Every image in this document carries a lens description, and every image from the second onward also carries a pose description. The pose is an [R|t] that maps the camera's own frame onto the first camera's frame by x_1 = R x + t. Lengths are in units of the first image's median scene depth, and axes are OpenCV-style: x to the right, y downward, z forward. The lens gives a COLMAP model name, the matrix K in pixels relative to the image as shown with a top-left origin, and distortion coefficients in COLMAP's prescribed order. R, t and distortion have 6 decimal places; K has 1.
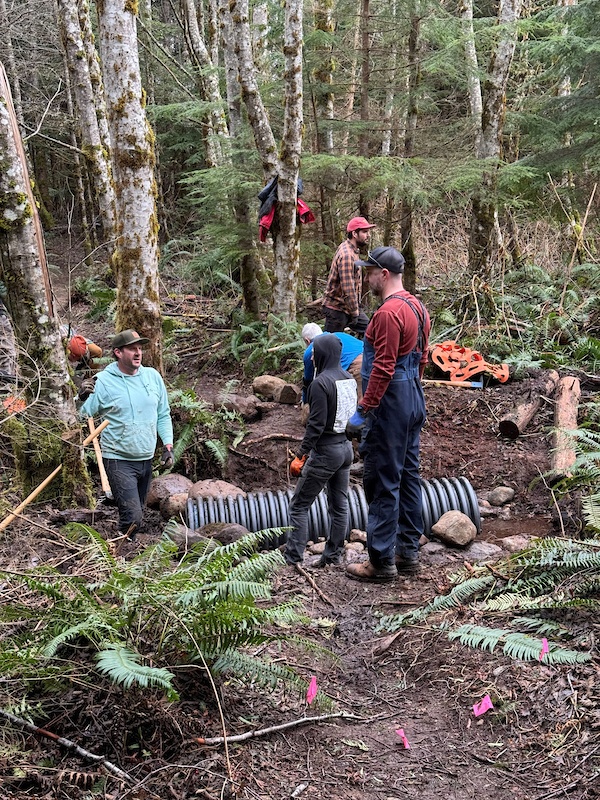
lens RADIAL K [[1119.7, 0, 300.0], [0, 1119.7, 400.0], [0, 0, 1]] dist [-0.002906, 0.945667]
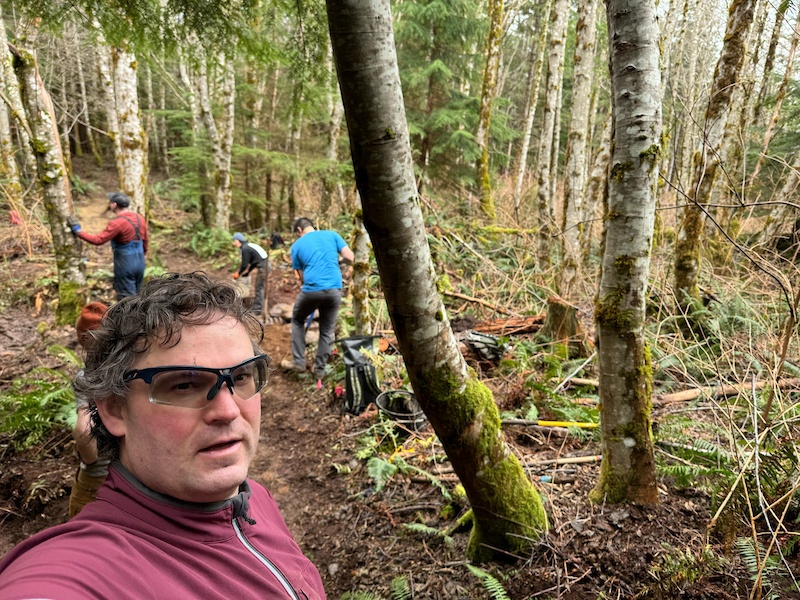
lens RADIAL K [[564.0, 0, 397.3], [0, 564.0, 302.2], [0, 0, 1]] dist [0.124119, -0.186059]
pose [[0.966676, 0.040379, 0.252797, 0.042621], [-0.054868, 0.997215, 0.050525, -0.016500], [-0.250053, -0.062712, 0.966199, -0.061406]]
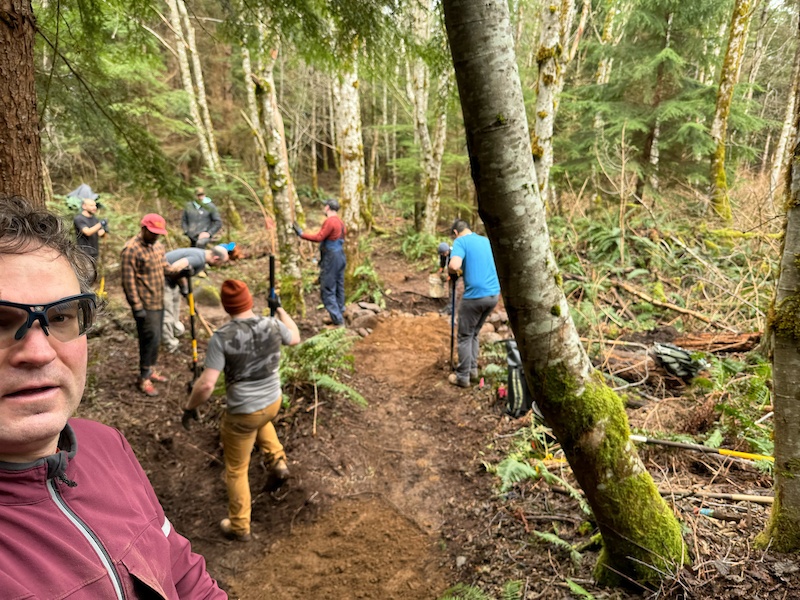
lens RADIAL K [[564.0, 0, 397.3], [0, 564.0, 302.2], [0, 0, 1]] dist [0.124119, -0.186059]
pose [[0.988037, 0.093595, -0.122567, 0.081347], [-0.086075, 0.994148, 0.065281, -0.012678], [0.127960, -0.053950, 0.990311, -0.067190]]
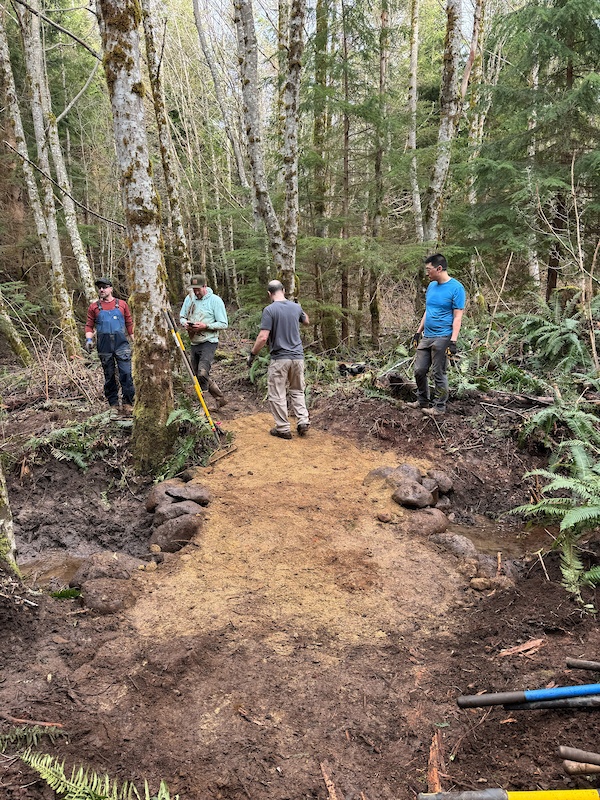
lens RADIAL K [[554.0, 0, 280.8], [0, 554.0, 400.8], [0, 0, 1]] dist [0.027542, -0.002471]
pose [[0.997244, 0.005491, -0.073992, 0.037226], [-0.004628, 0.999919, 0.011825, -0.021162], [0.074051, -0.011450, 0.997189, 0.336453]]
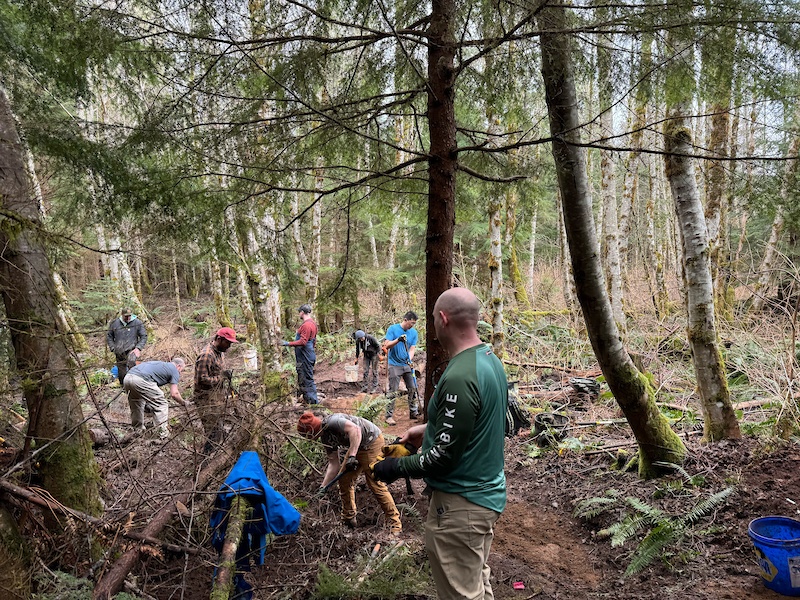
lens RADIAL K [[554.0, 0, 398.1], [0, 554.0, 305.9], [0, 0, 1]] dist [0.027542, -0.002471]
pose [[0.967427, -0.002492, 0.253138, -0.158025], [0.033765, 0.992287, -0.119271, 0.018768], [-0.250888, 0.123933, 0.960050, -0.224642]]
